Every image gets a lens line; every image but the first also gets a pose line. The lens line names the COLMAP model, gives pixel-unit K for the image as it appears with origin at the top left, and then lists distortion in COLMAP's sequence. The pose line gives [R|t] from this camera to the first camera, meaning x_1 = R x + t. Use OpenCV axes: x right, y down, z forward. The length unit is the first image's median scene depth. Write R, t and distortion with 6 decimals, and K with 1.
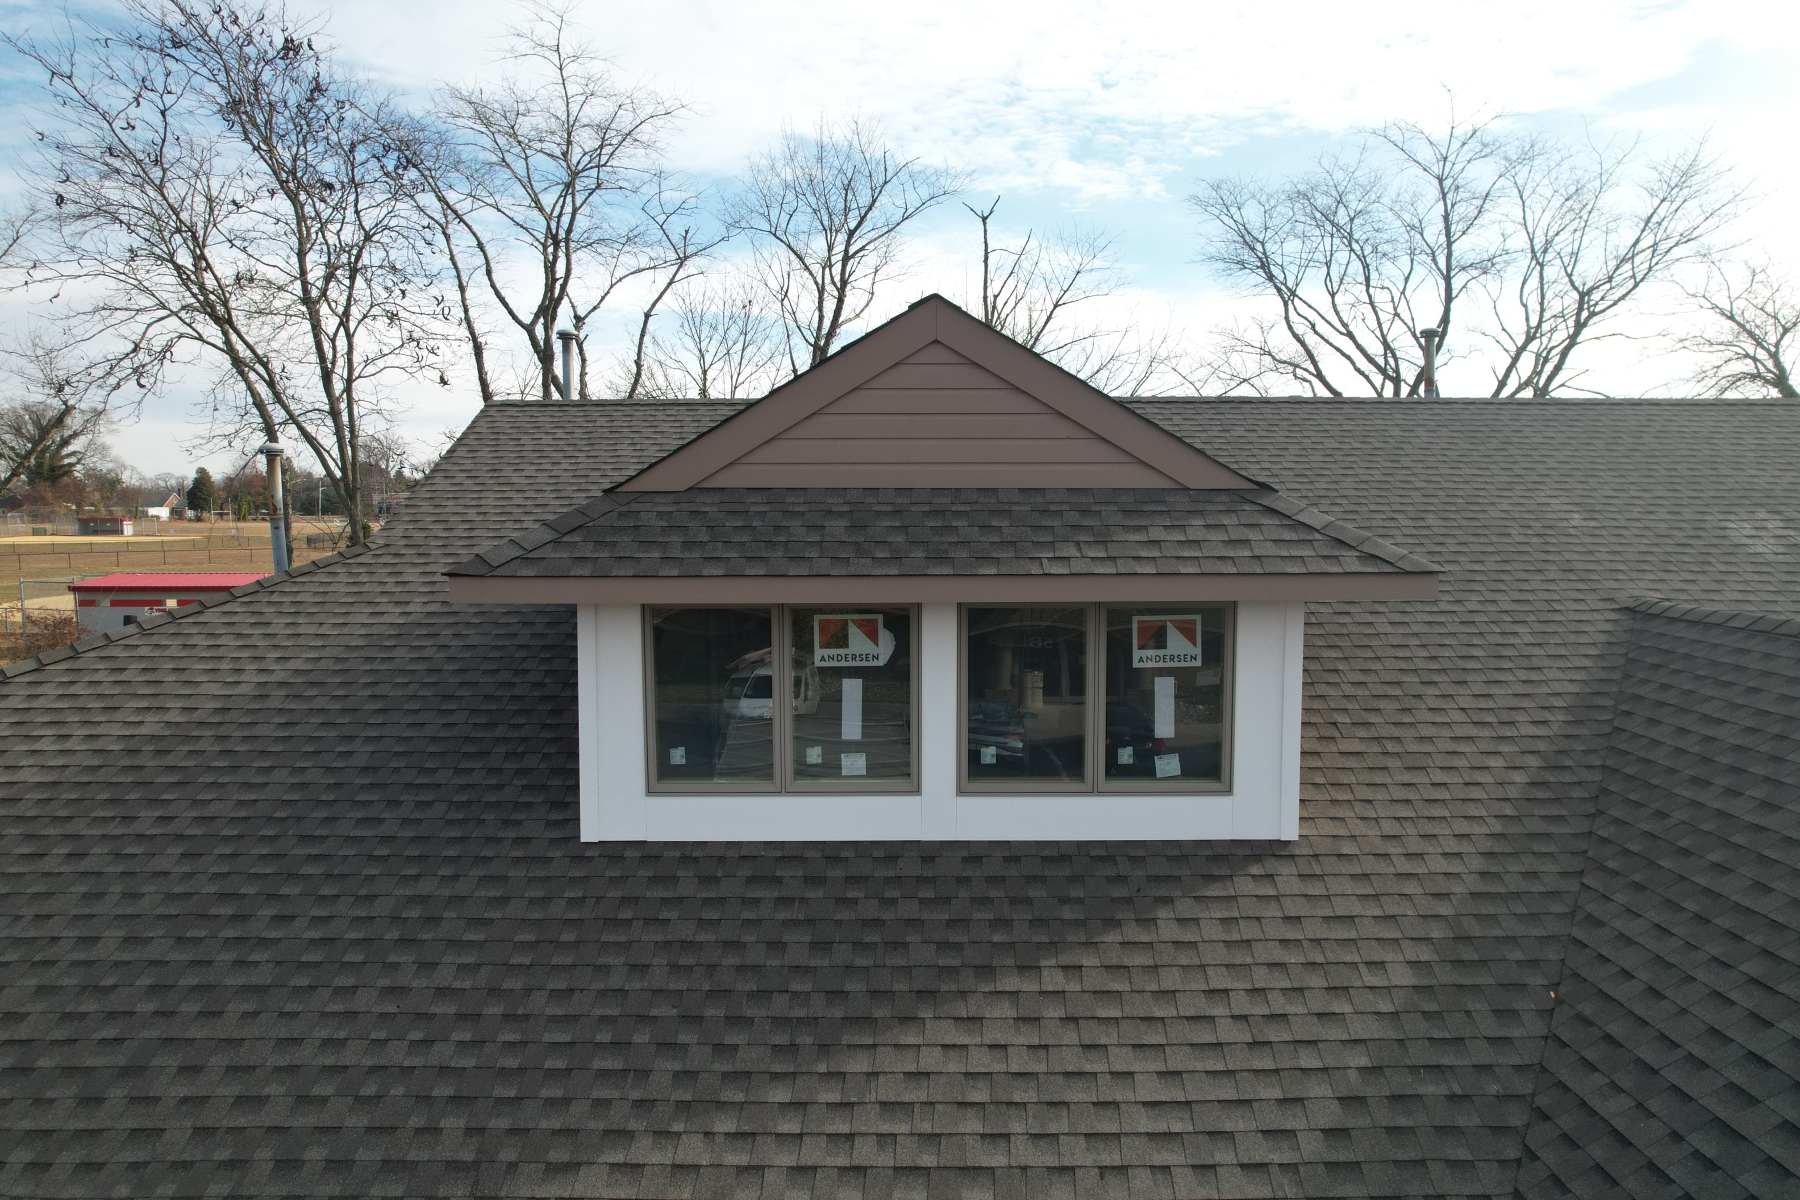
lens RADIAL K [[1152.8, 0, 900.0], [0, 1152.8, 600.0], [0, 0, 1]] dist [-0.057372, 0.067993]
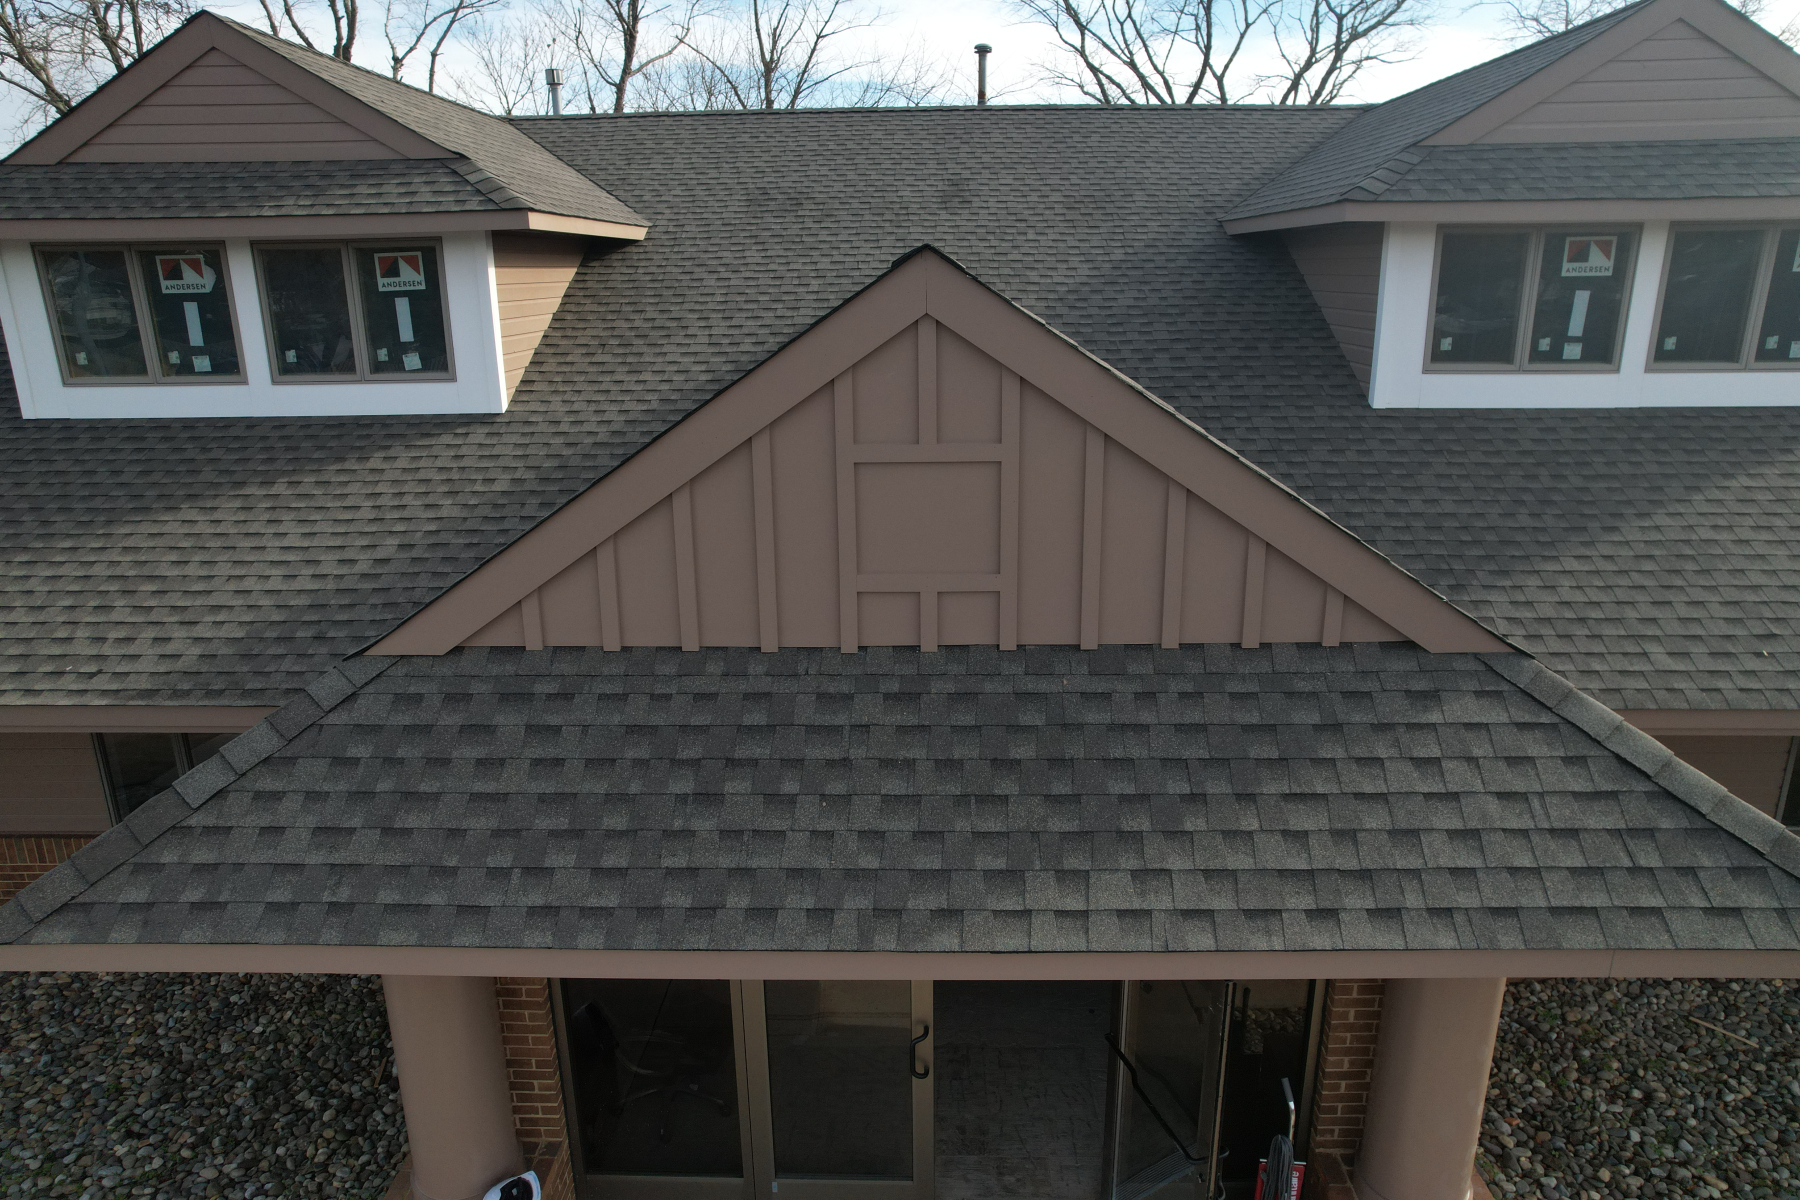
lens RADIAL K [[1158.5, 0, 904.8], [0, 1158.5, 605.6], [0, 0, 1]] dist [-0.082872, 0.072562]
pose [[0.999767, -0.000394, -0.021574, 0.250207], [0.004712, 0.979692, 0.200453, 0.045555], [0.021057, -0.200508, 0.979466, -0.125680]]
